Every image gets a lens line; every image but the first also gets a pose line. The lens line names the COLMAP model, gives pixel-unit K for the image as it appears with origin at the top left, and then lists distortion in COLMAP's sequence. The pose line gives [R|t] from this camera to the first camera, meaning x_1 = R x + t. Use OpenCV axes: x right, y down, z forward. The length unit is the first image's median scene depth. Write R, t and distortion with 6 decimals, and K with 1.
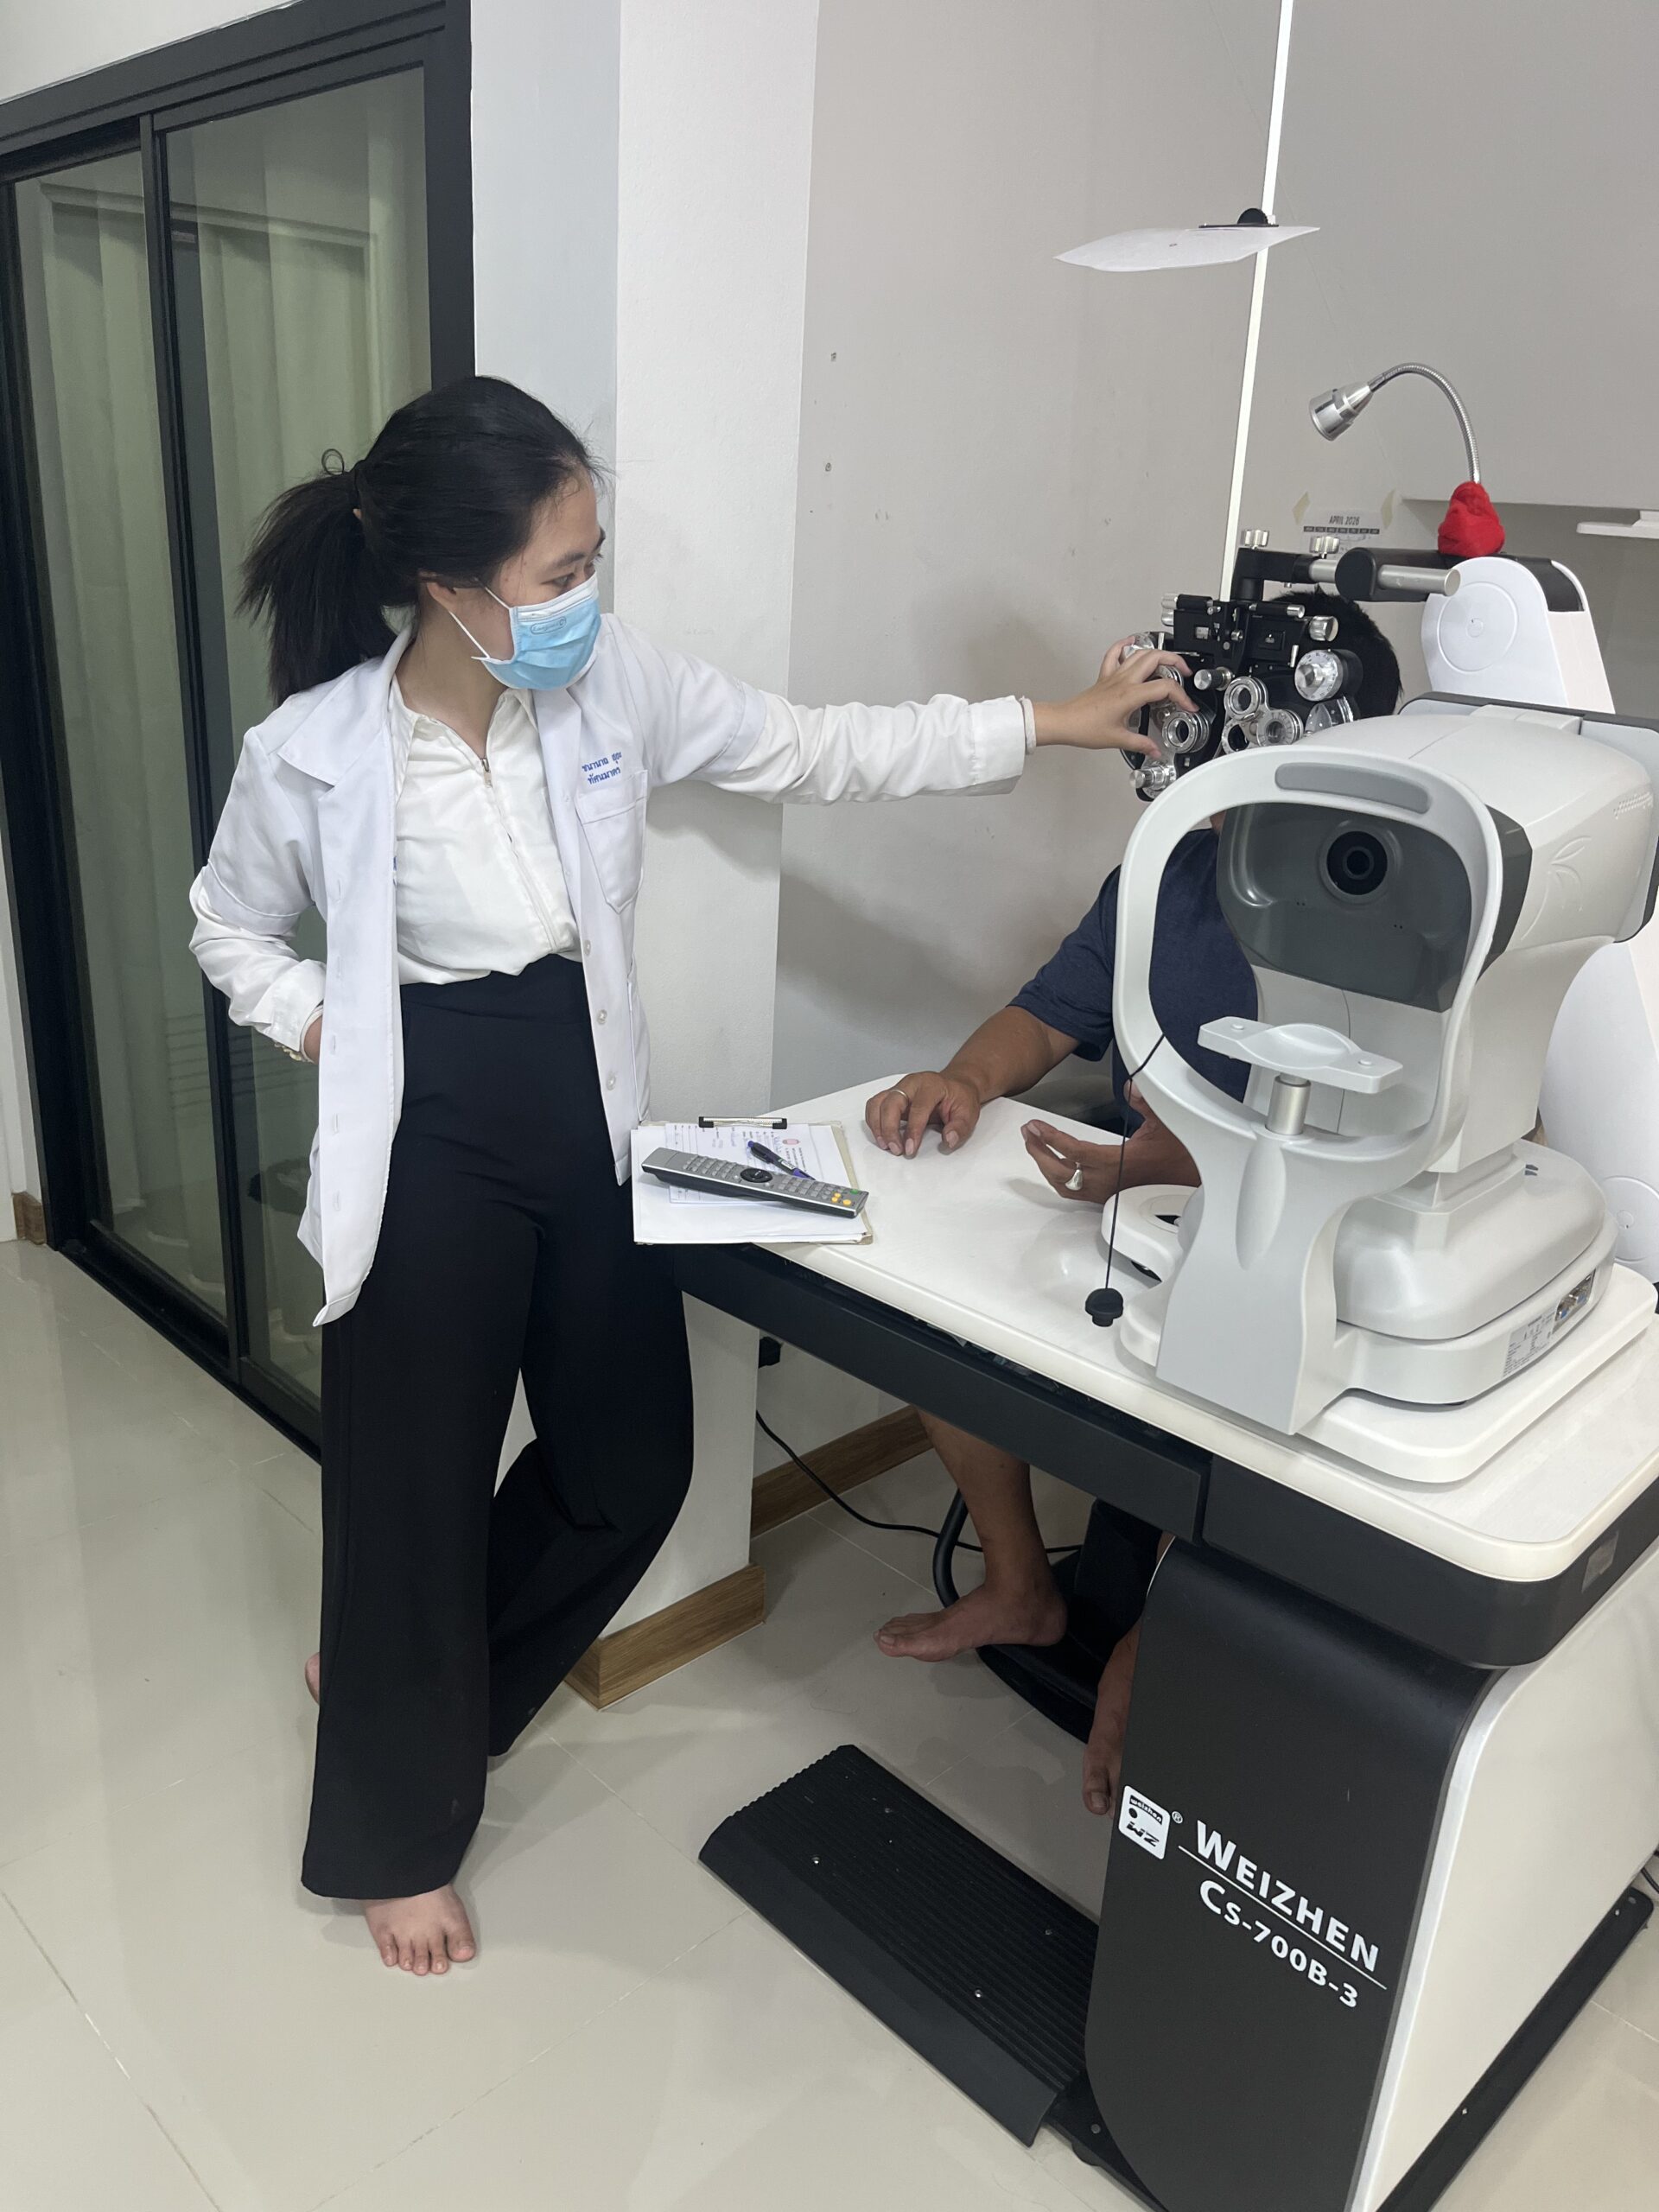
lens RADIAL K [[1699.3, 0, 829.5], [0, 1699.3, 1106.0], [0, 0, 1]] dist [0.027781, -0.006662]
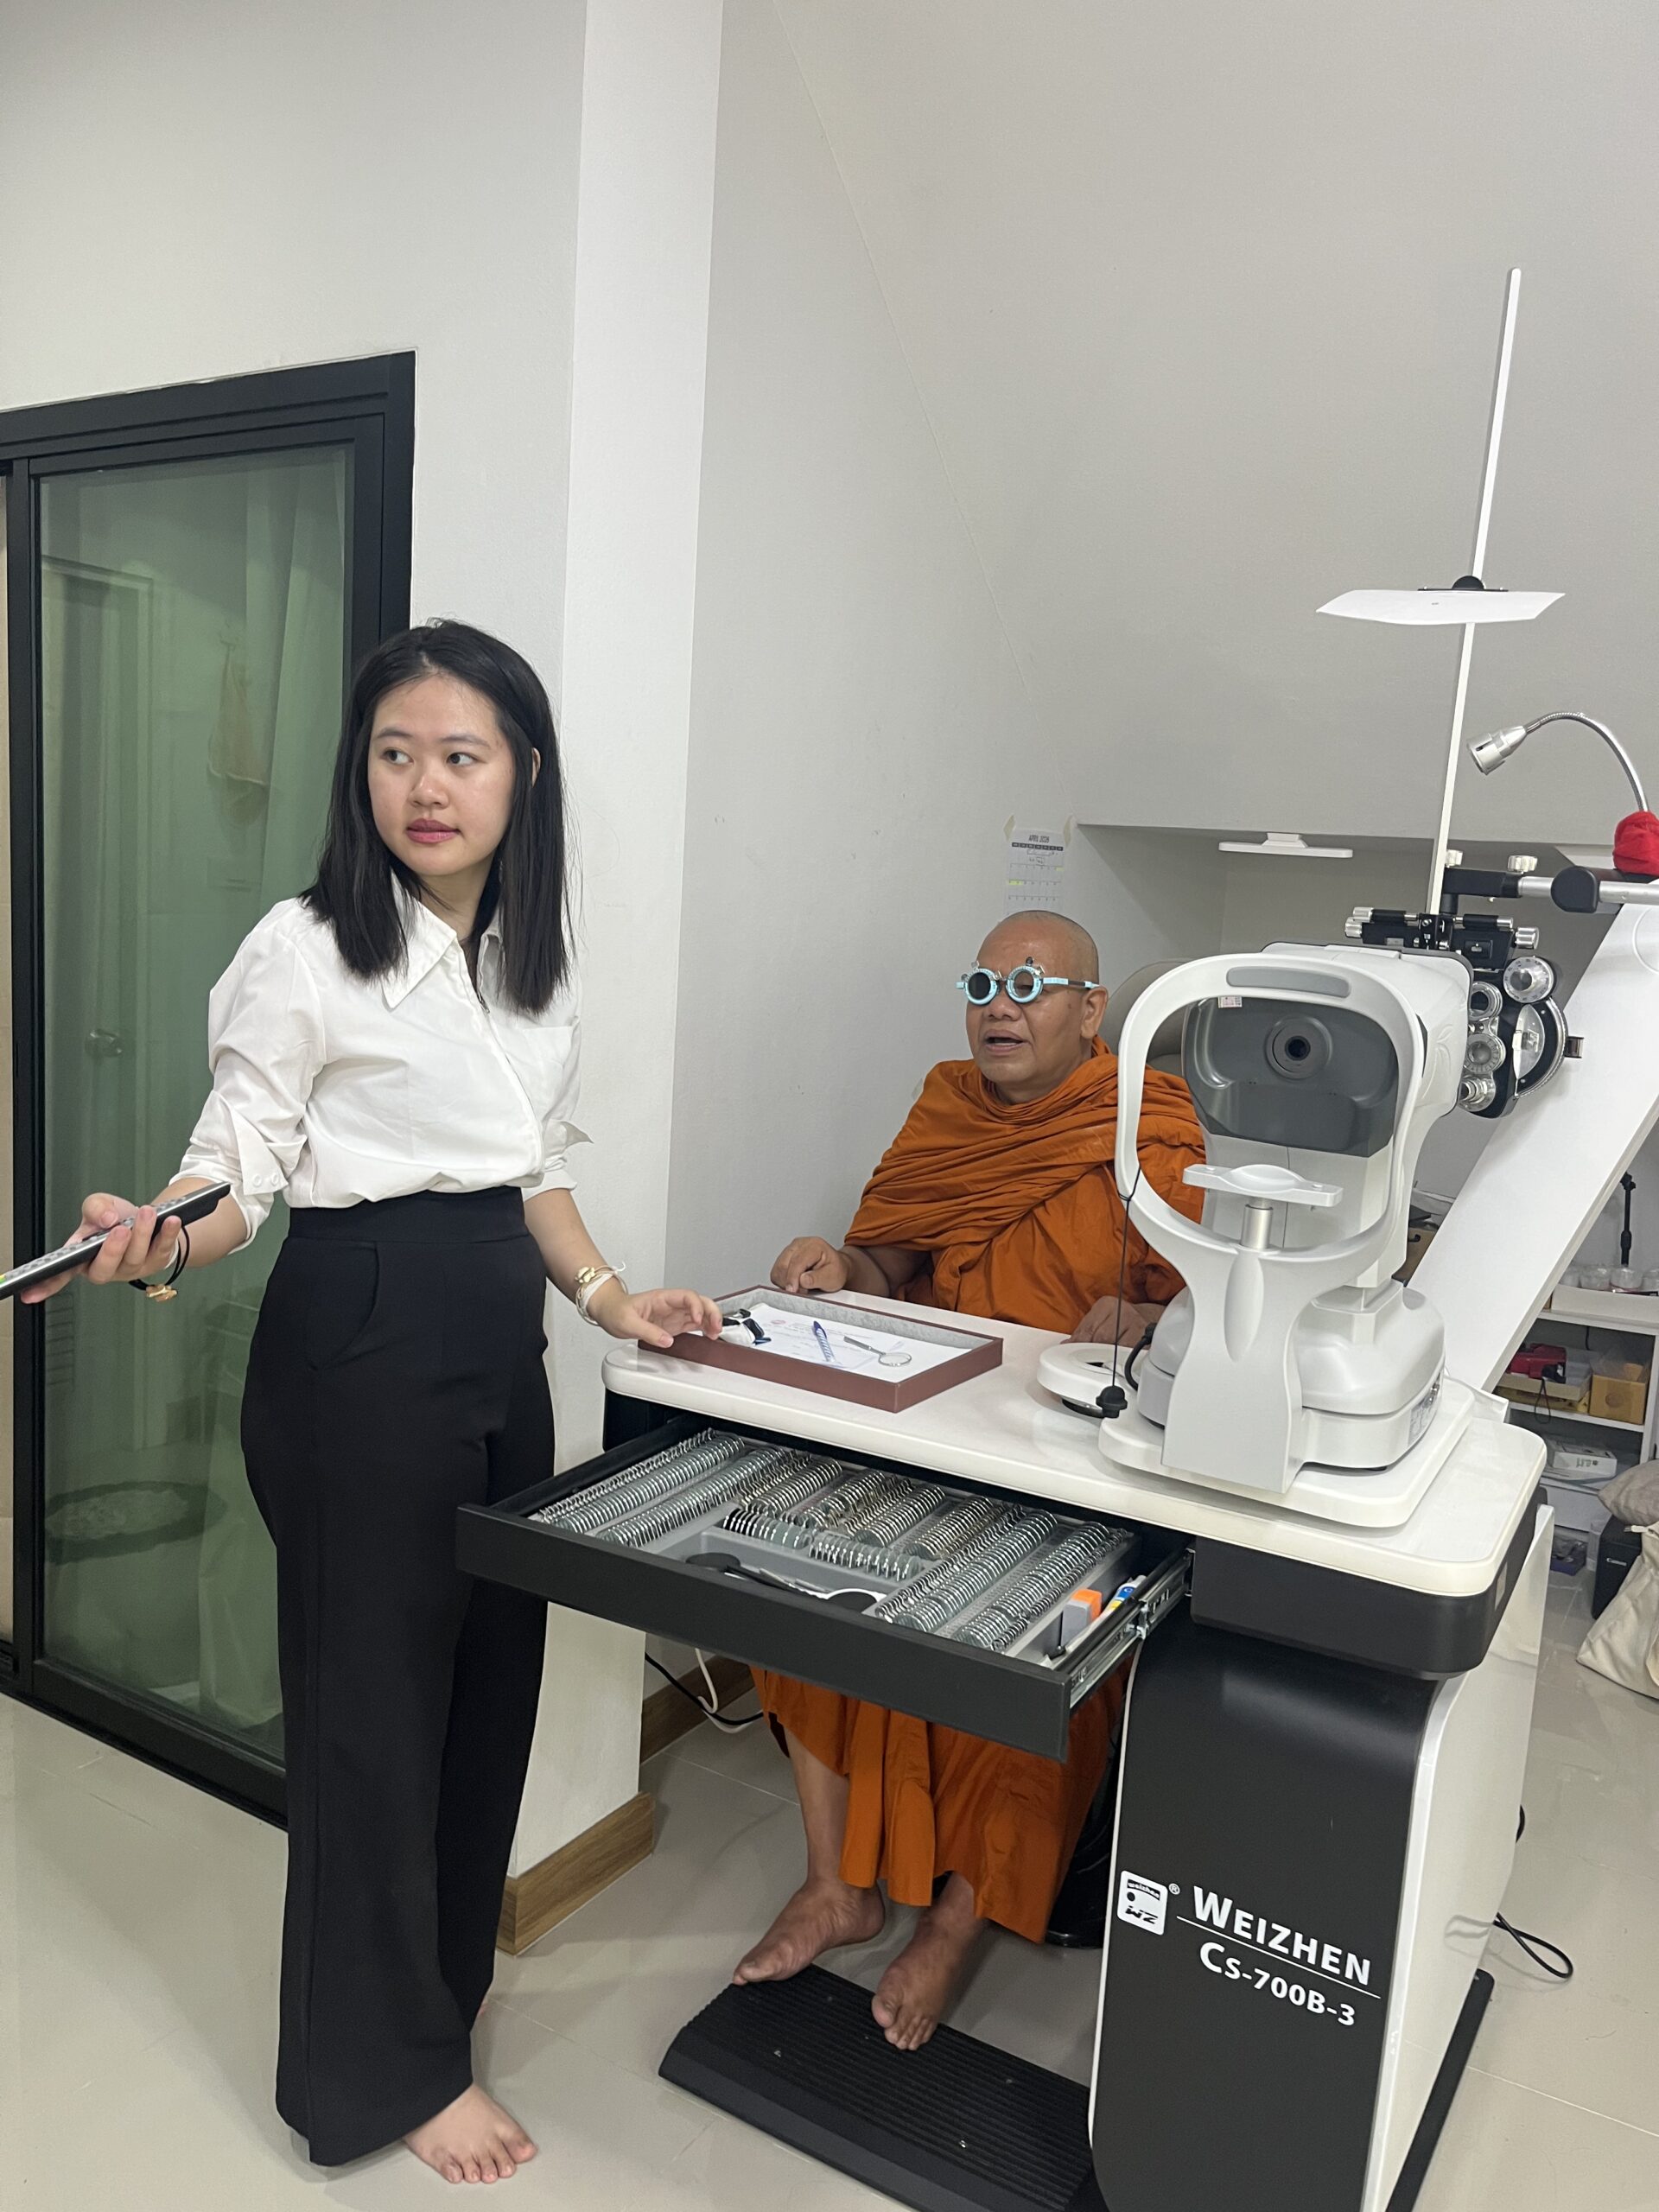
lens RADIAL K [[1687.0, 0, 829.5], [0, 1687.0, 1106.0], [0, 0, 1]] dist [0.031861, -0.006382]
pose [[0.963798, -0.027866, 0.265174, -0.309060], [0.078654, 0.979982, -0.182889, 0.096385], [-0.254770, 0.197125, 0.946696, -0.117401]]
